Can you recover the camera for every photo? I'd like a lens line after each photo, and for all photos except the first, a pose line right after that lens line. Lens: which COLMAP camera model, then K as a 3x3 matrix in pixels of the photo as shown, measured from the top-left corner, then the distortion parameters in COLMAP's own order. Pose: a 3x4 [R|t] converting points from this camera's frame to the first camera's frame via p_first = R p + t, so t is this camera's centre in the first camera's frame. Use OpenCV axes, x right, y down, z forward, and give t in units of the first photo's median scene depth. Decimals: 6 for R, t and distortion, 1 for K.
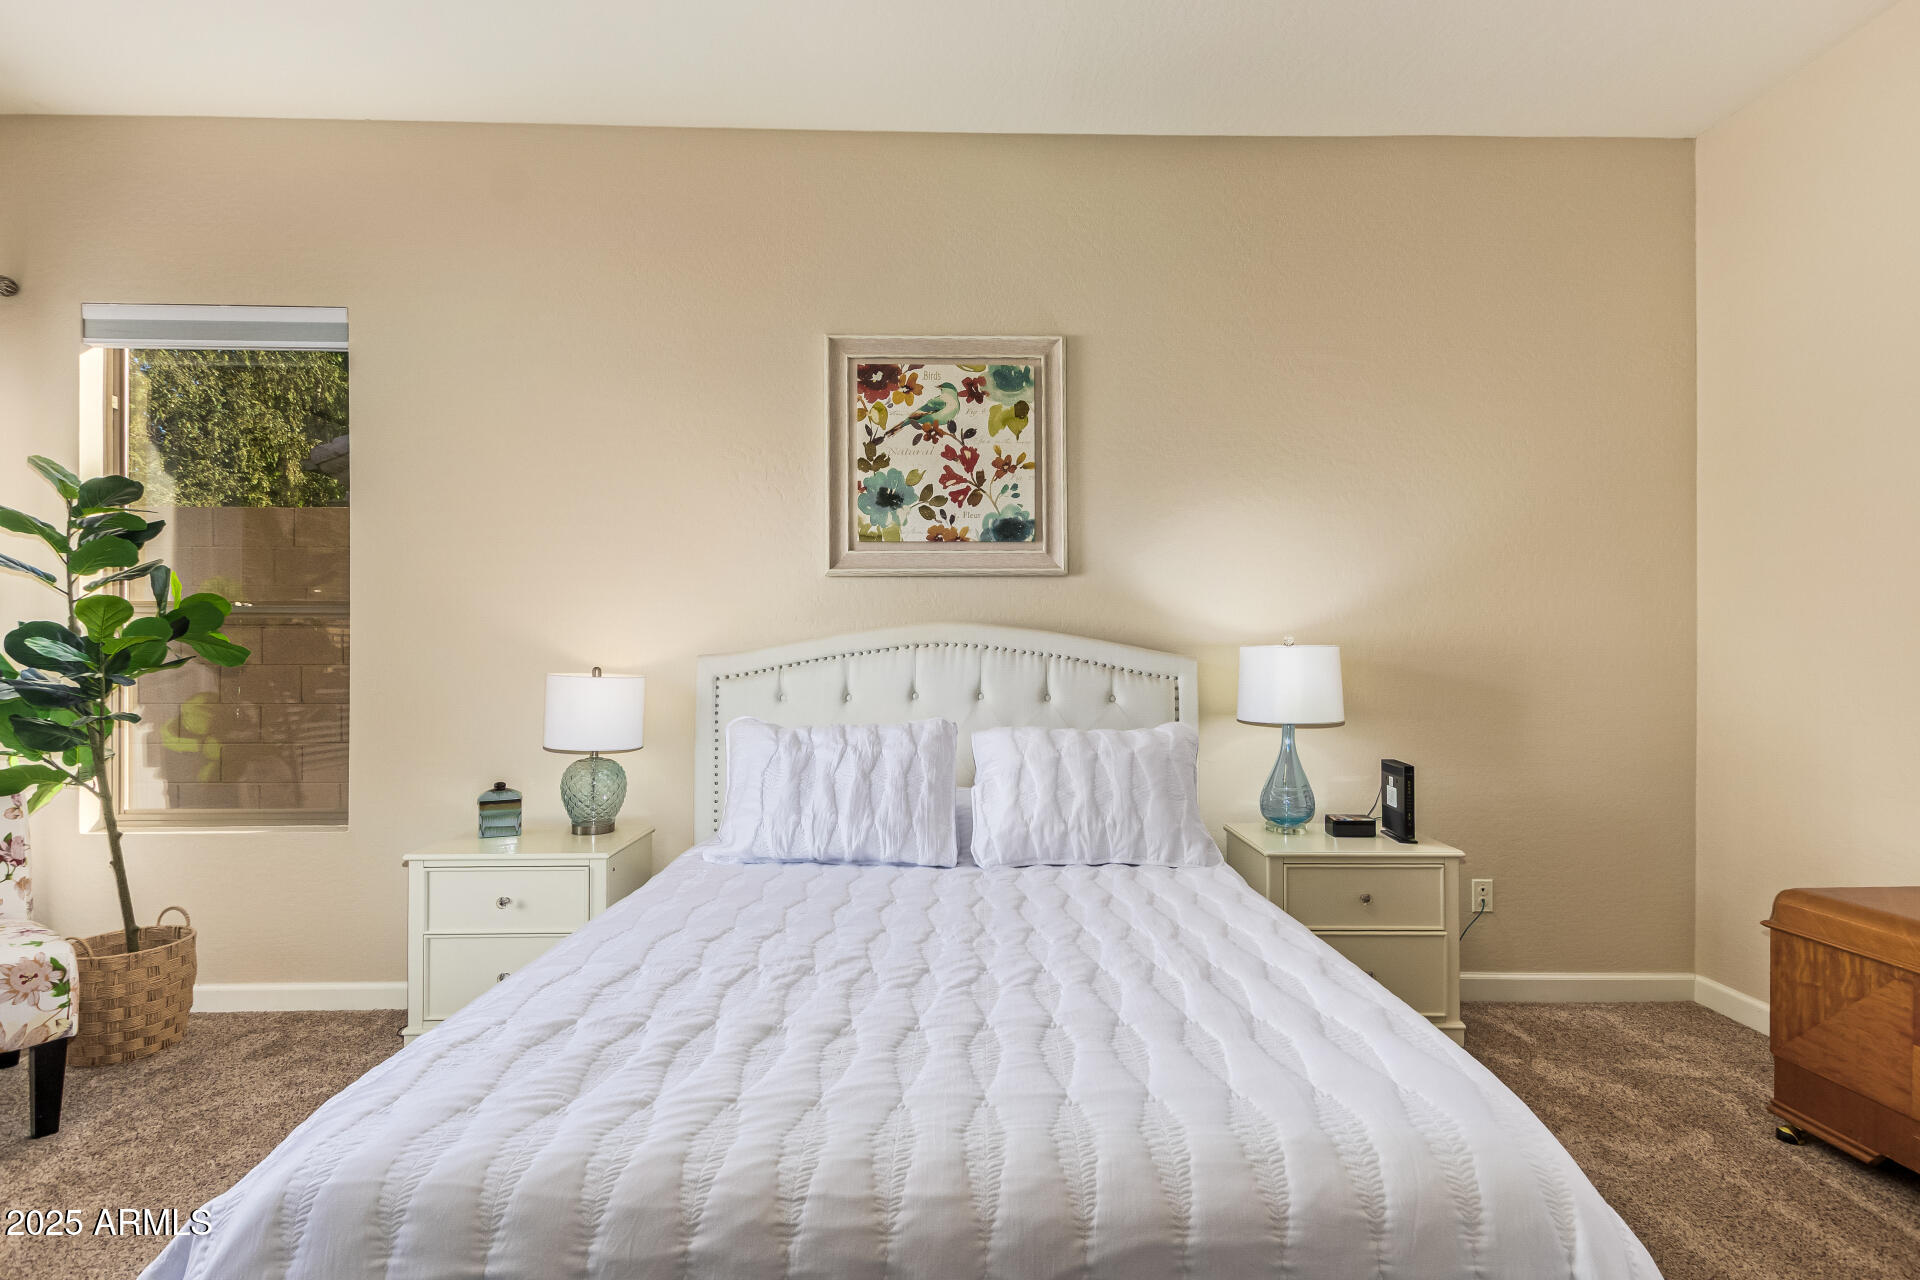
lens RADIAL K [[909.6, 0, 958.5], [0, 909.6, 649.2], [0, 0, 1]] dist [0.003952, 0.000691]
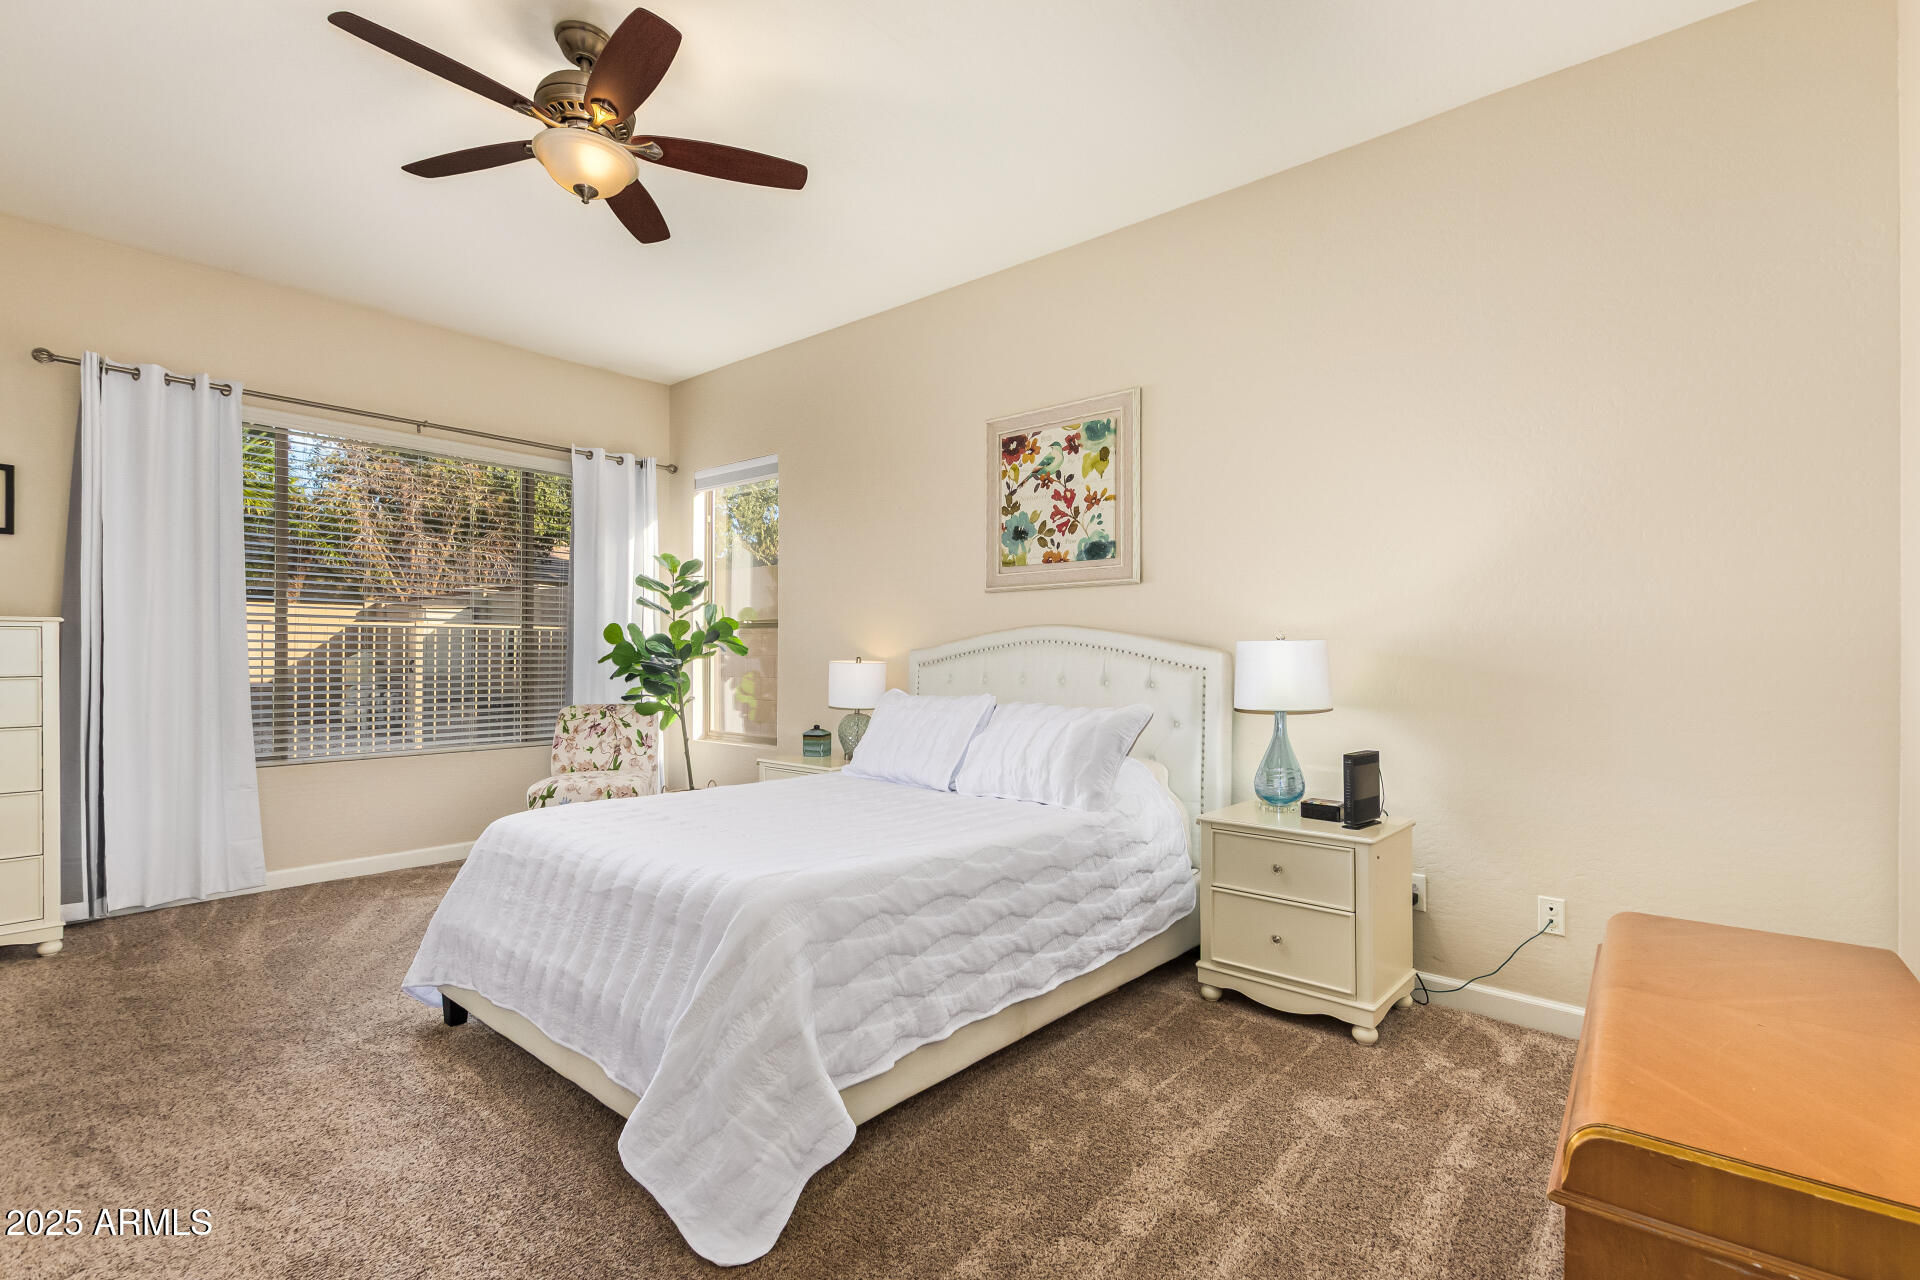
lens RADIAL K [[878.3, 0, 963.5], [0, 878.3, 648.3], [0, 0, 1]] dist [-0.003847, -0.000701]
pose [[0.750725, -0.002023, -0.660612, 0.724943], [-0.000274, 0.999994, -0.003375, 0.009453], [0.660615, 0.002715, 0.750720, -0.038485]]
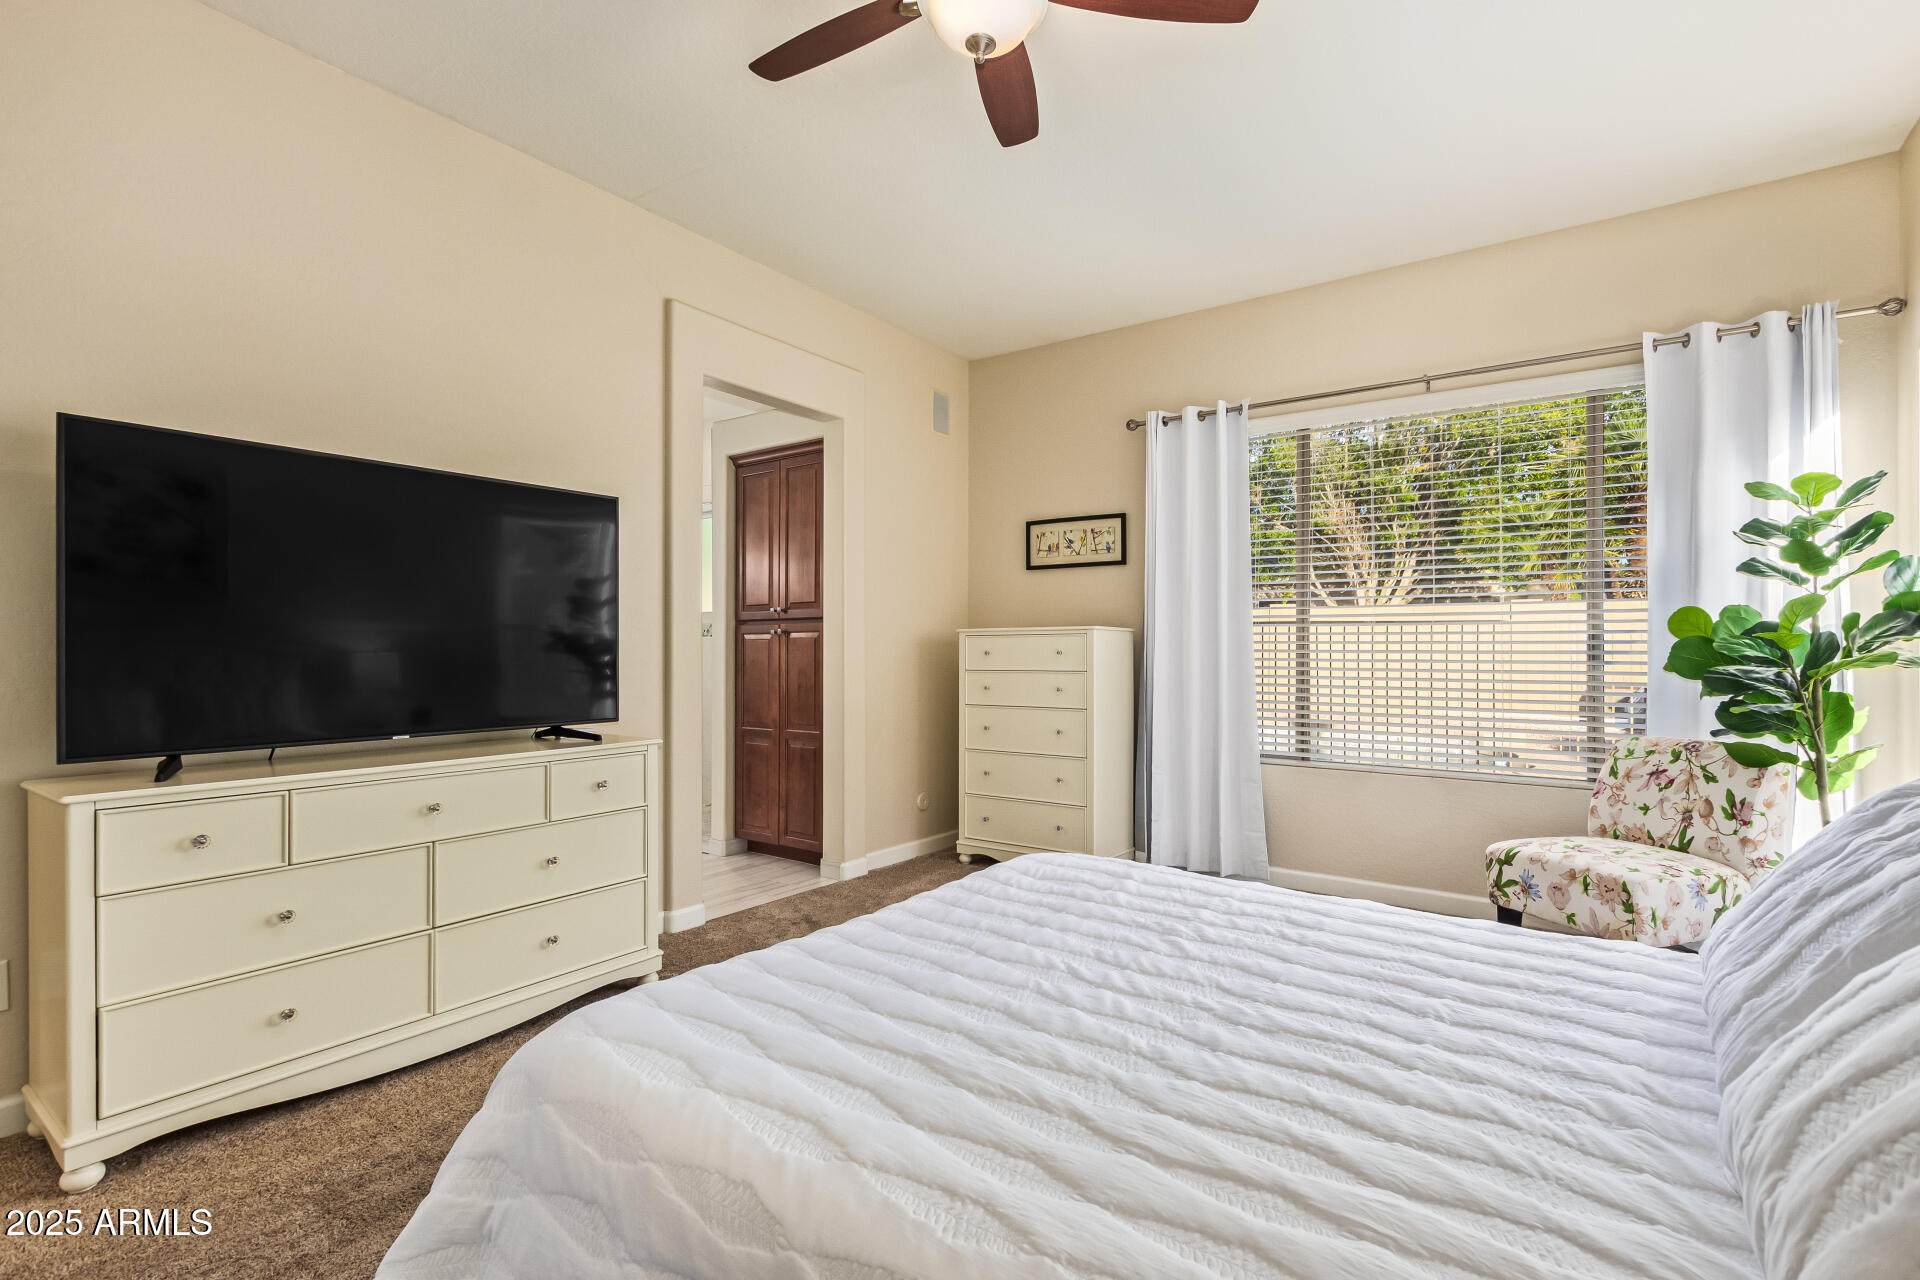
lens RADIAL K [[878.3, 0, 963.5], [0, 878.3, 648.3], [0, 0, 1]] dist [-0.003847, -0.000701]
pose [[-0.593248, -0.001212, -0.805019, 0.420555], [0.000815, 0.999997, -0.002106, 0.005074], [0.805019, -0.001905, -0.593245, 0.721244]]
